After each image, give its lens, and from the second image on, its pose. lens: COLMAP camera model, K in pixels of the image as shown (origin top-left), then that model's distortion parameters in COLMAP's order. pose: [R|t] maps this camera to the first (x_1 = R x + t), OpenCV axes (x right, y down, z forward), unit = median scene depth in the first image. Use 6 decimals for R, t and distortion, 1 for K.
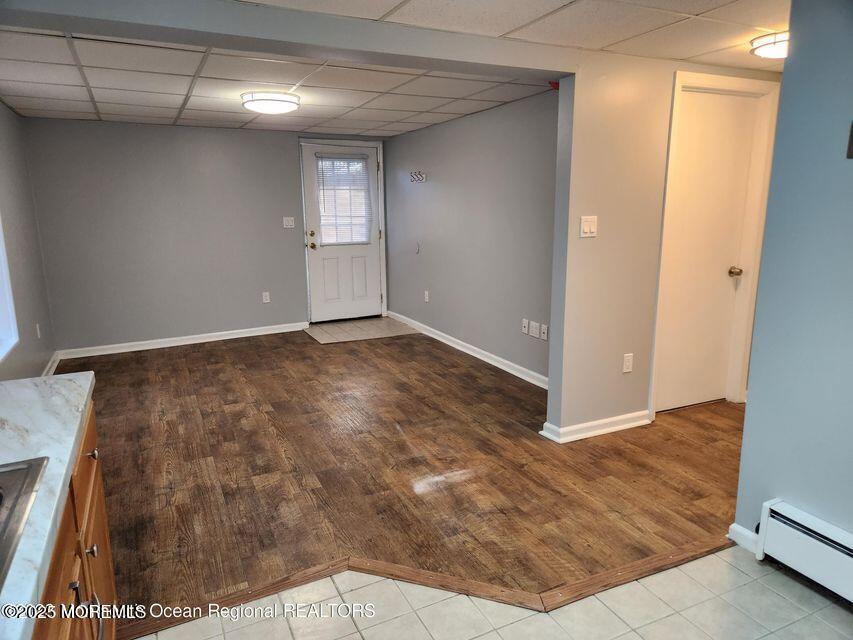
lens RADIAL K [[575.7, 0, 427.6], [0, 575.7, 318.9], [0, 0, 1]] dist [0.058120, -0.018296]
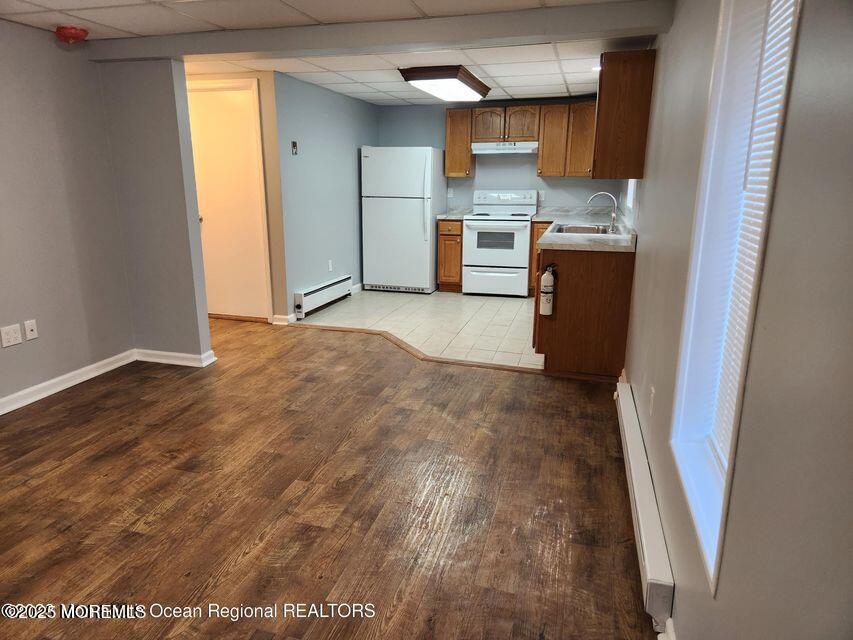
lens RADIAL K [[575.7, 0, 406.2], [0, 575.7, 316.8], [0, 0, 1]] dist [0.058120, -0.018296]
pose [[-0.727123, -0.157523, 0.668191, -0.898462], [0.137720, 0.920062, 0.366767, -0.277384], [-0.672551, 0.358708, -0.647304, 1.491059]]
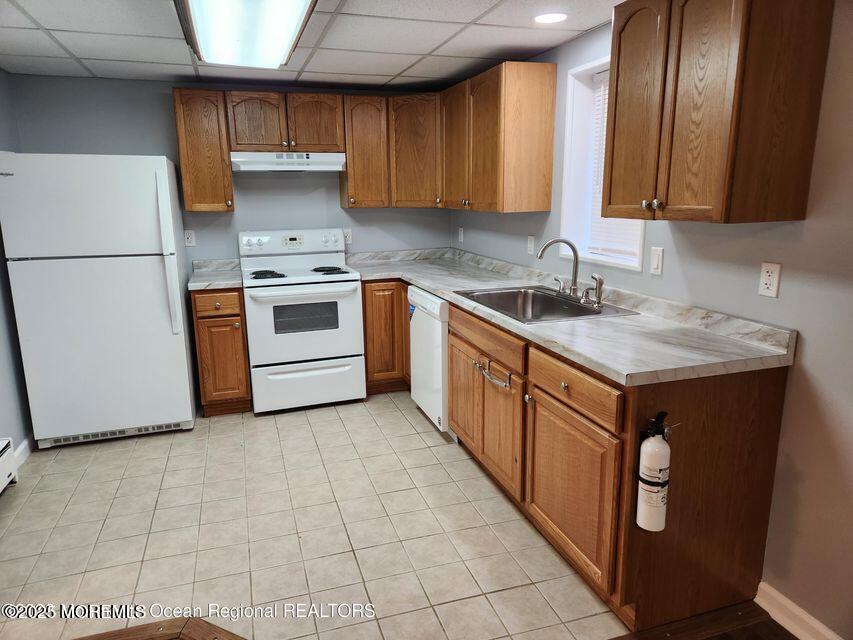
lens RADIAL K [[575.7, 0, 424.1], [0, 575.7, 317.5], [0, 0, 1]] dist [0.058120, -0.018296]
pose [[-0.990714, -0.005365, 0.135854, -0.191338], [0.048987, 0.918022, 0.393491, -0.200332], [-0.126828, 0.396492, -0.909235, 0.966900]]
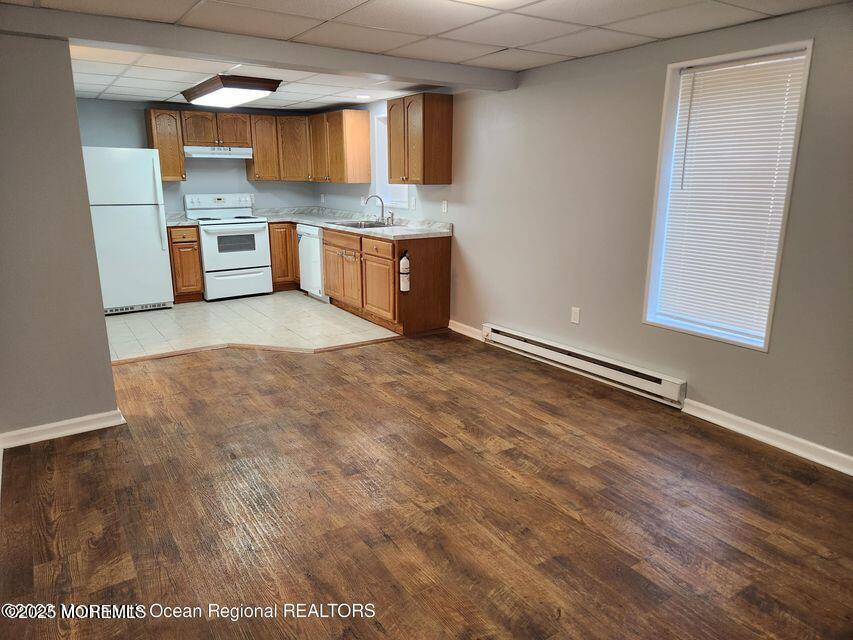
lens RADIAL K [[575.7, 0, 430.5], [0, 575.7, 312.6], [0, 0, 1]] dist [0.058120, -0.018296]
pose [[-0.989225, 0.042610, -0.140062, -0.176477], [-0.019753, 0.909110, 0.416087, -0.381471], [0.145062, 0.414370, -0.898473, 1.908472]]
